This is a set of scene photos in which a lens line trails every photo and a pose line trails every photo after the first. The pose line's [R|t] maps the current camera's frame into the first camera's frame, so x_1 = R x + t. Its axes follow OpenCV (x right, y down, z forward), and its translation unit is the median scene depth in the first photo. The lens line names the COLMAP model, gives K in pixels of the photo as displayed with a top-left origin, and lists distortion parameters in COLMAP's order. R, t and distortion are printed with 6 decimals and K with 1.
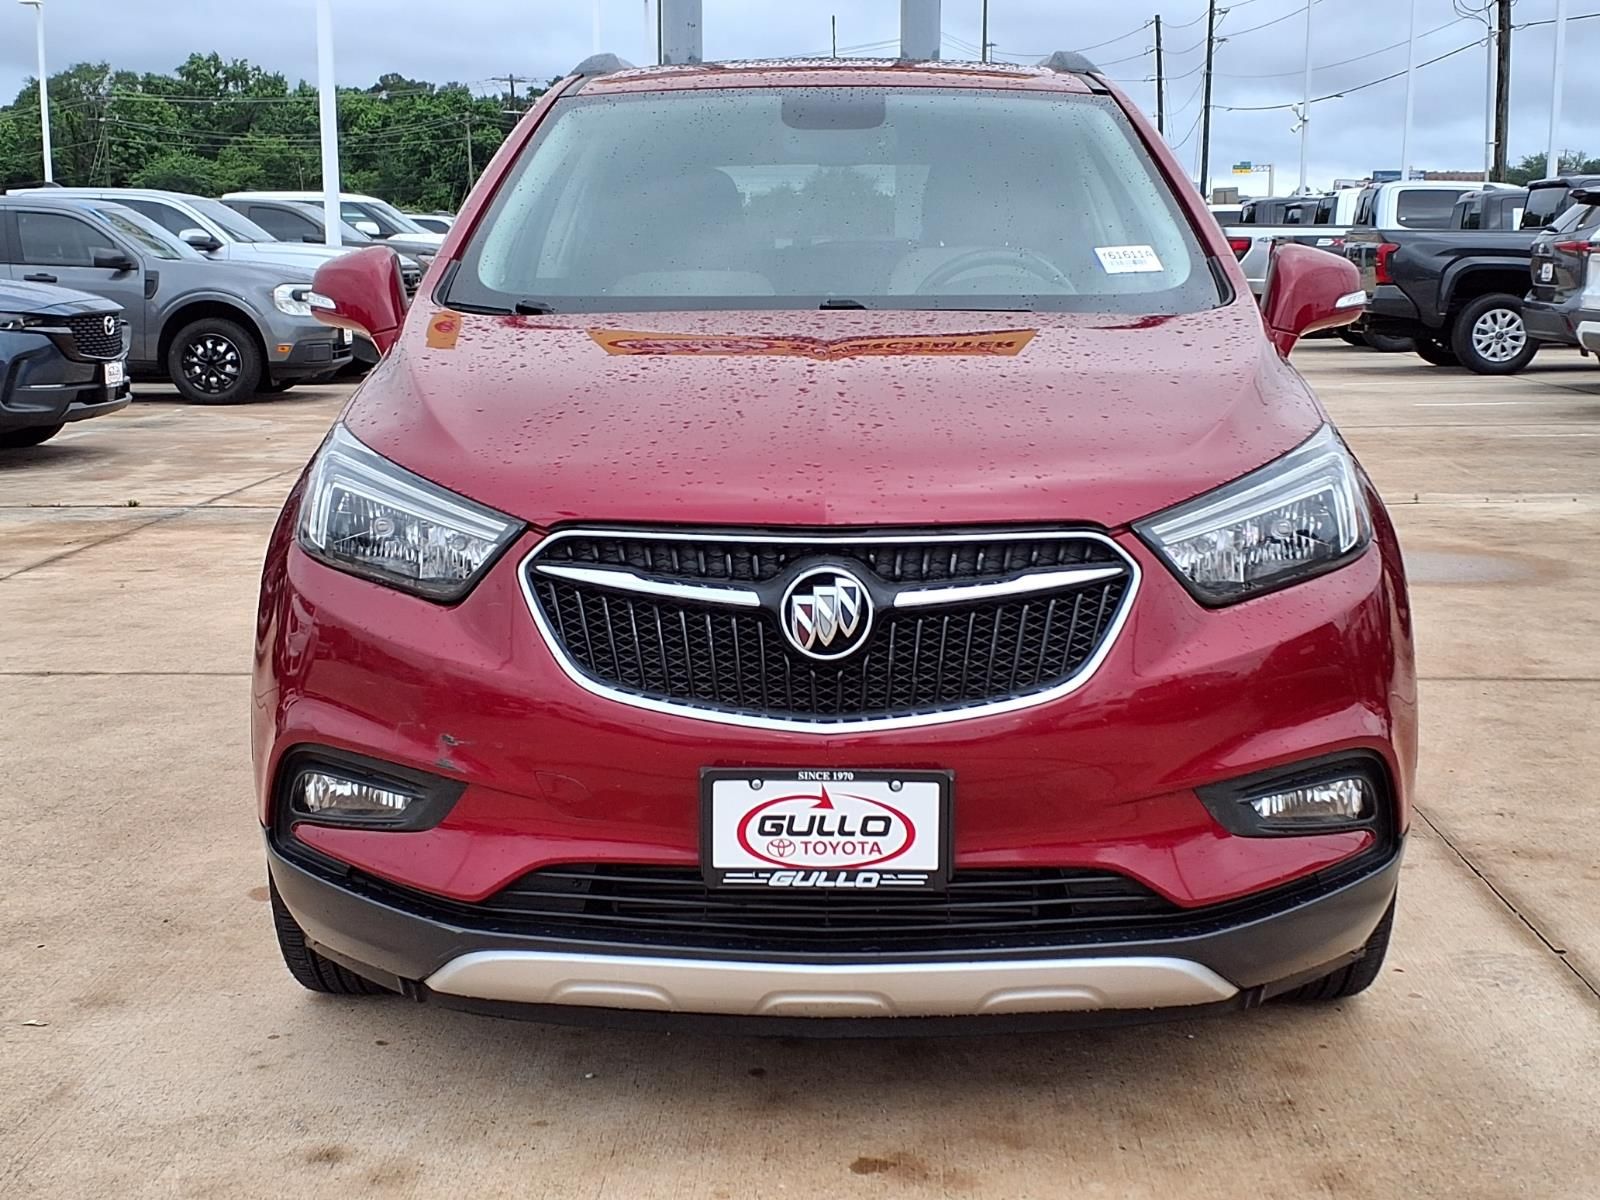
lens RADIAL K [[2238.6, 0, 757.0], [0, 2238.6, 594.1], [0, 0, 1]] dist [0.275837, -0.968222]
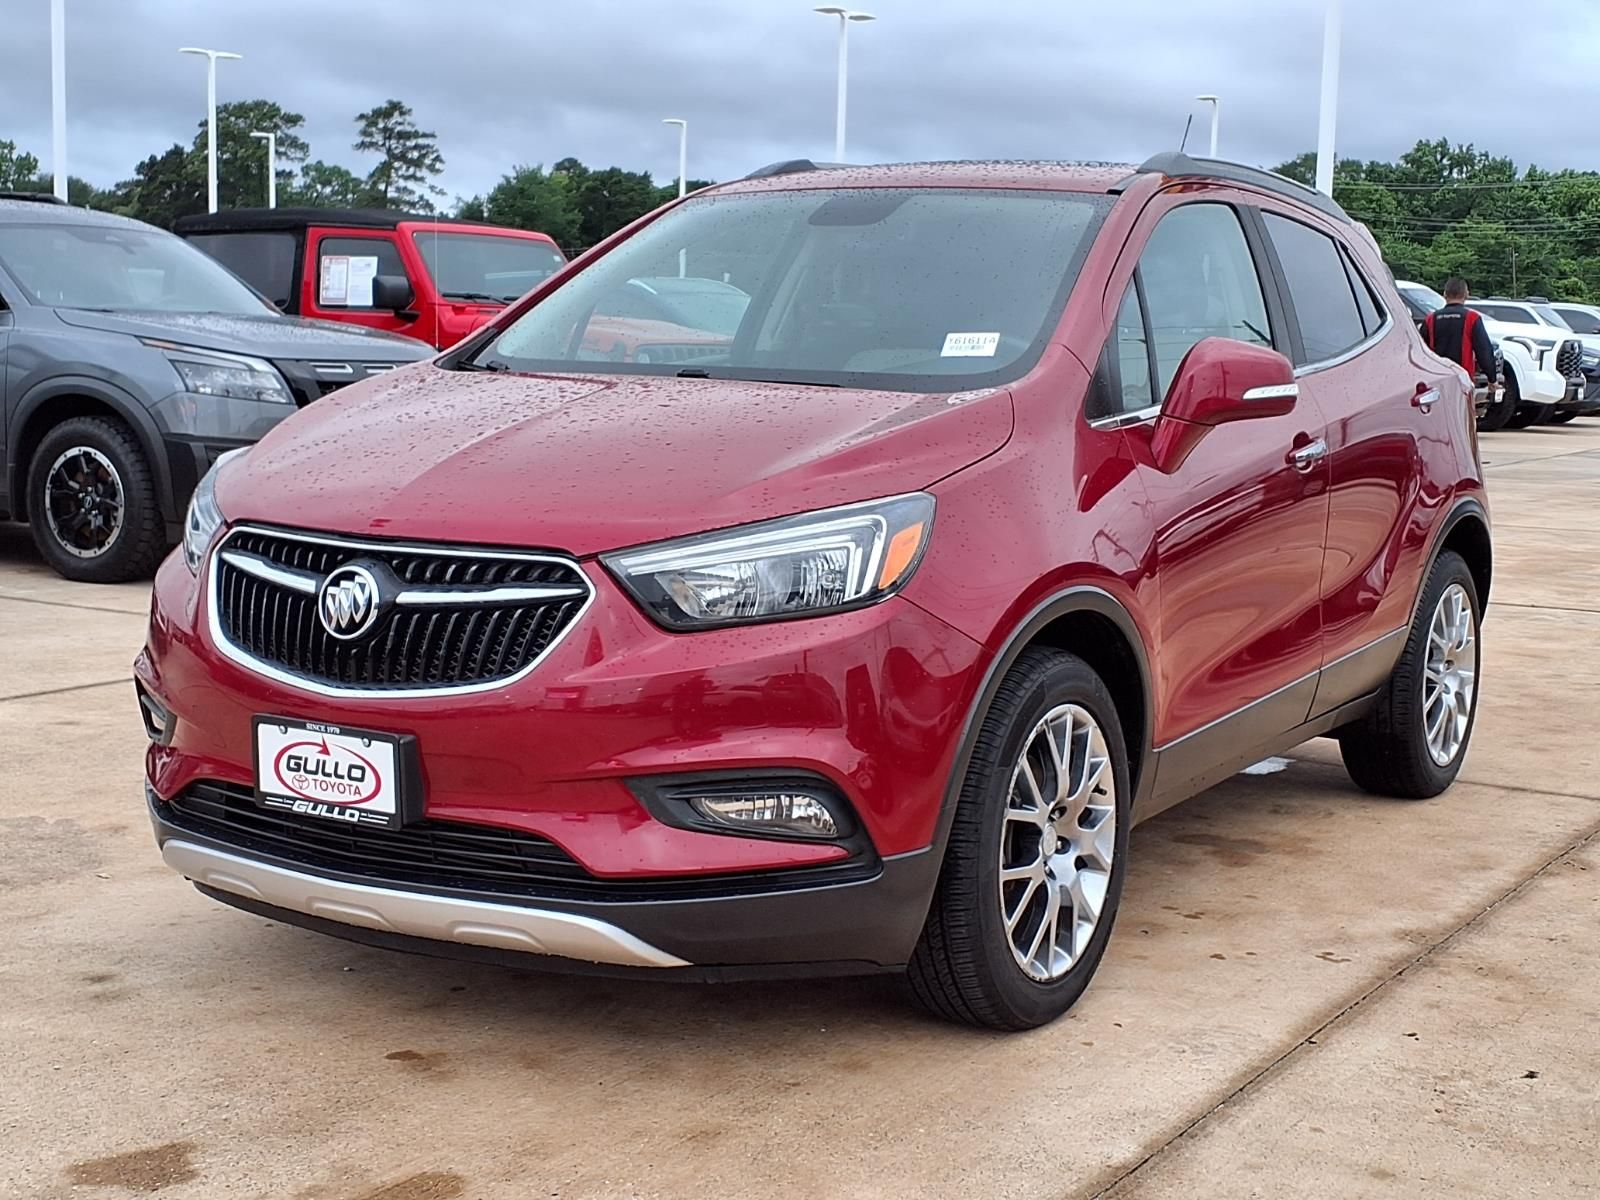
lens RADIAL K [[2238.6, 0, 757.0], [0, 2238.6, 594.1], [0, 0, 1]] dist [0.275837, -0.968222]
pose [[0.864301, 0.082331, -0.496191, 0.864539], [-0.100499, 0.994887, -0.009979, -0.006783], [0.492833, 0.058492, 0.868156, 0.002425]]
